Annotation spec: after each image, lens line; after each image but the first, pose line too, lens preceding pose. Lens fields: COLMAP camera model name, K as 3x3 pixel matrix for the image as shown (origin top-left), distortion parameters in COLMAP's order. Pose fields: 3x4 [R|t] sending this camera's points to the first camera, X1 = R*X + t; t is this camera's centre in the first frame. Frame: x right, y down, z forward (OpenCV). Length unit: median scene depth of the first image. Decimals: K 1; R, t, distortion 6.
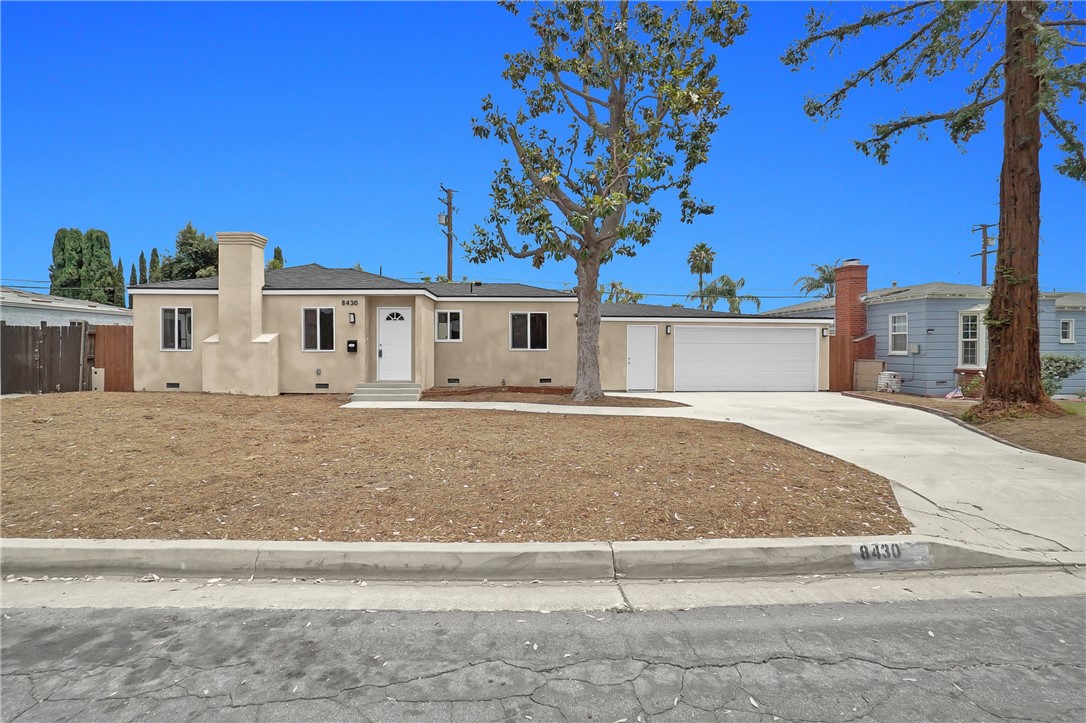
lens RADIAL K [[499.1, 0, 543.1], [0, 499.1, 349.7], [0, 0, 1]] dist [-0.040550, 0.000691]
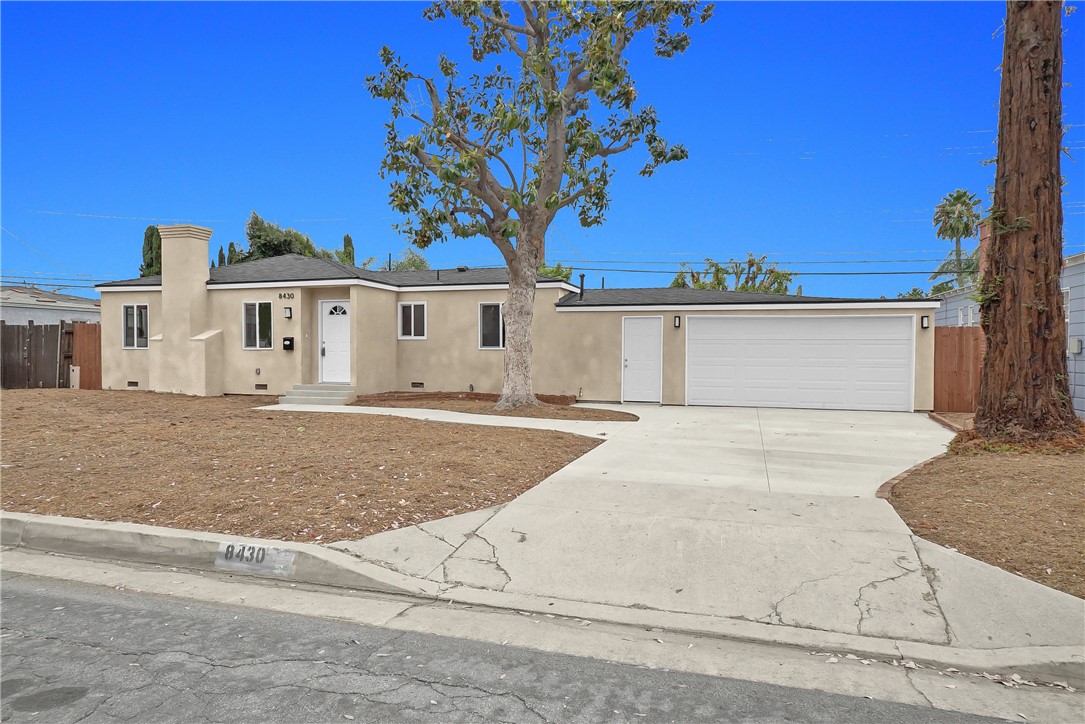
lens RADIAL K [[658.8, 0, 542.5], [0, 658.8, 362.0], [0, 0, 1]] dist [0.000582, -0.000944]
pose [[0.946999, 0.006037, -0.321179, 0.447125], [-0.002844, 0.999942, 0.010412, 0.012684], [0.321223, -0.008947, 0.946961, 0.006378]]
